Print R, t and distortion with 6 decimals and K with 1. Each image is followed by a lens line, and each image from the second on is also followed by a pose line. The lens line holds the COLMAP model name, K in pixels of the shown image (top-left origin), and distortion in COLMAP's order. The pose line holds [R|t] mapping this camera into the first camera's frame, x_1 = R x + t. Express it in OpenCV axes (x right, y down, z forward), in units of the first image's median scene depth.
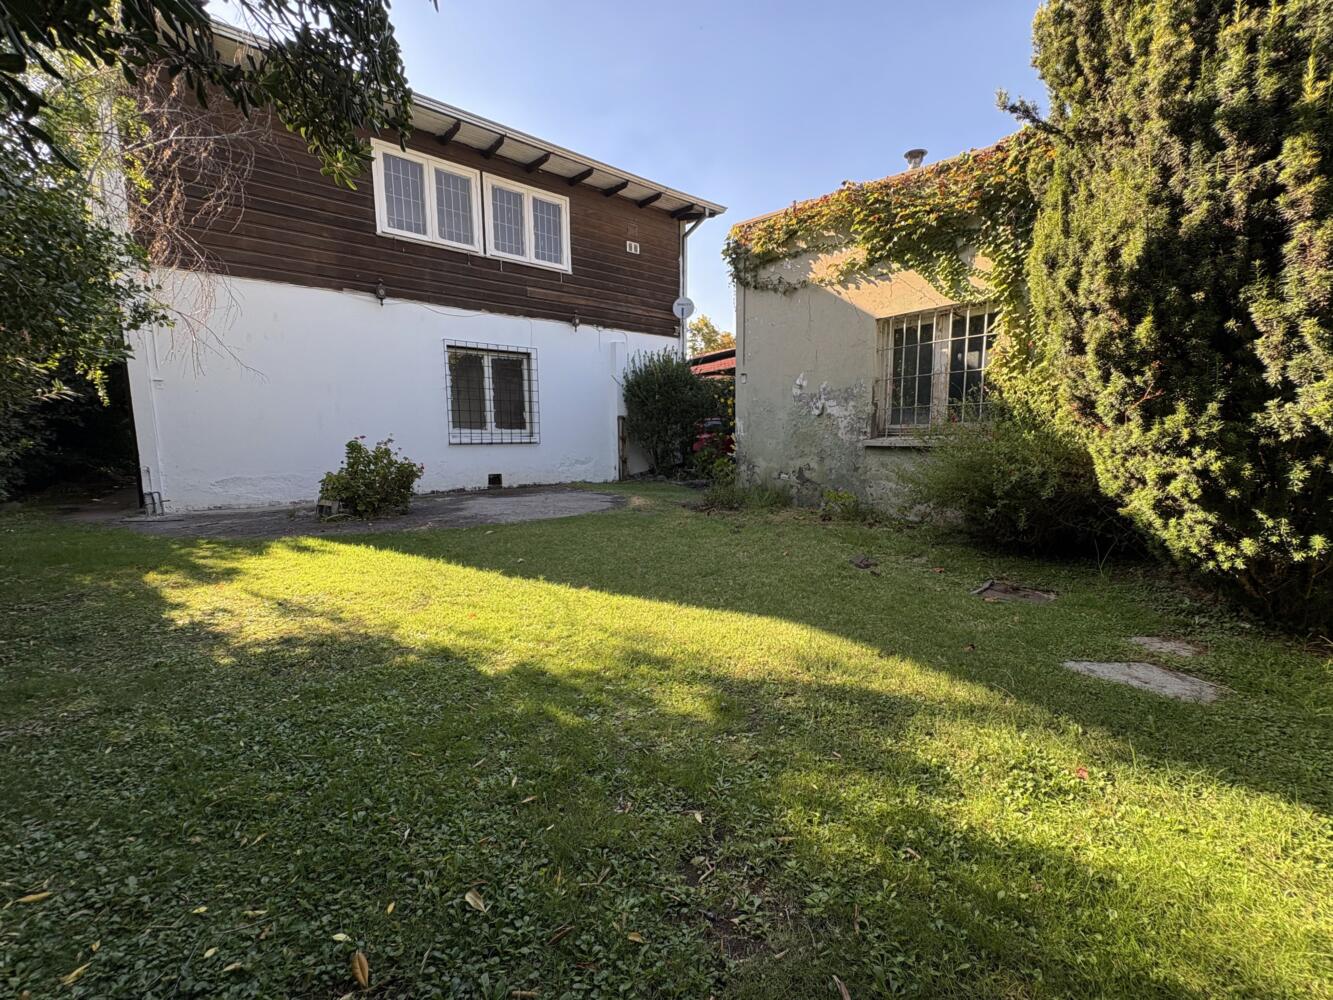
lens RADIAL K [[531.4, 0, 665.4], [0, 531.4, 502.3], [0, 0, 1]] dist [-0.001014, -0.000114]
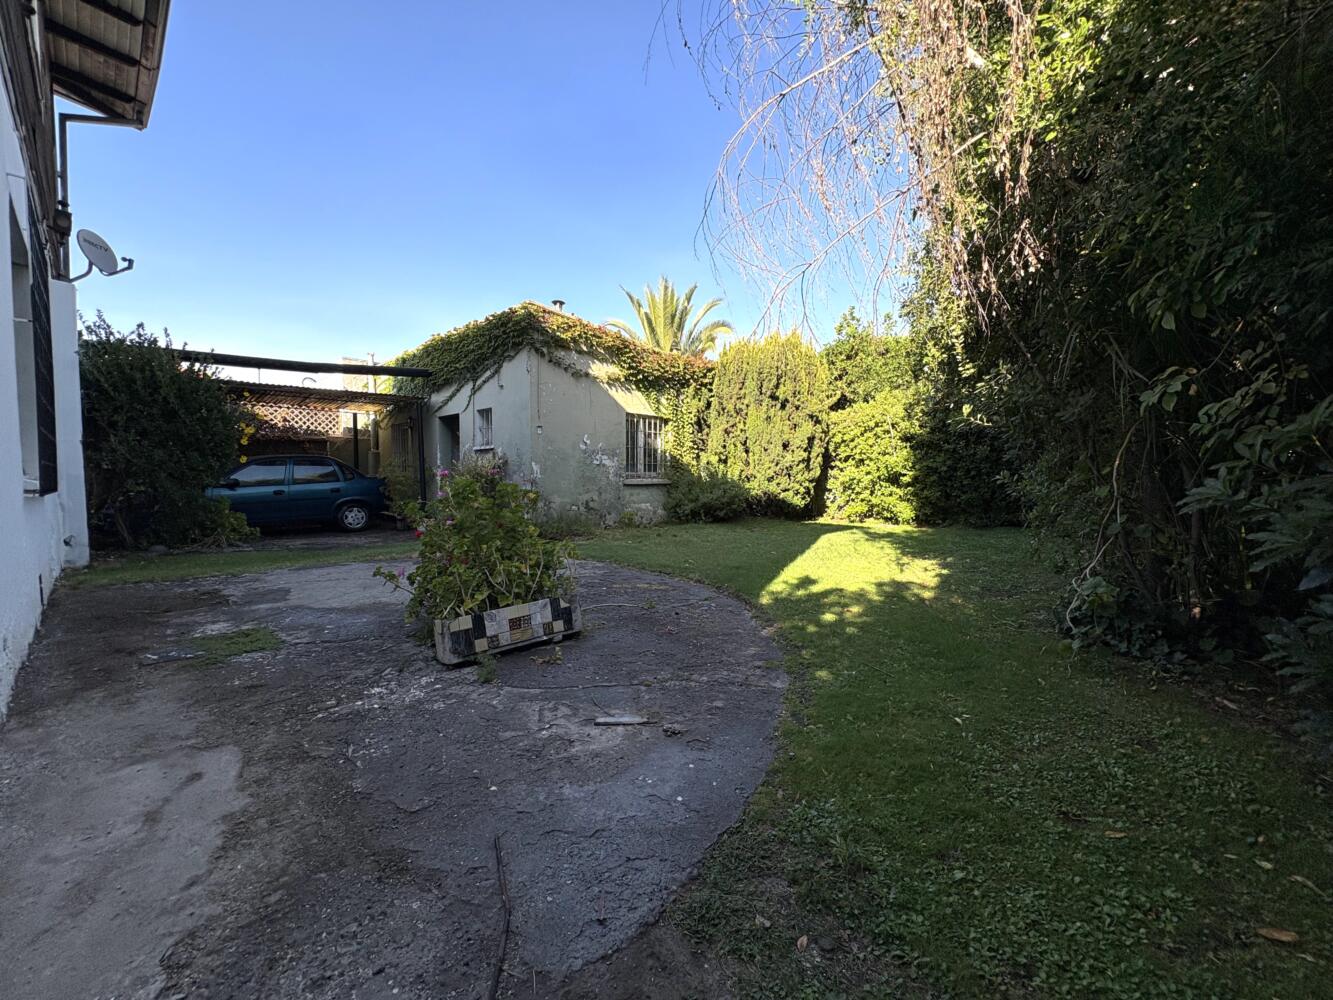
lens RADIAL K [[531.4, 0, 665.4], [0, 531.4, 502.3], [0, 0, 1]] dist [-0.001014, -0.000114]
pose [[-0.152279, -0.045466, 0.987291, -1.294277], [0.115926, 0.991224, 0.063528, -0.137807], [-0.981515, 0.124127, -0.145672, 1.097593]]
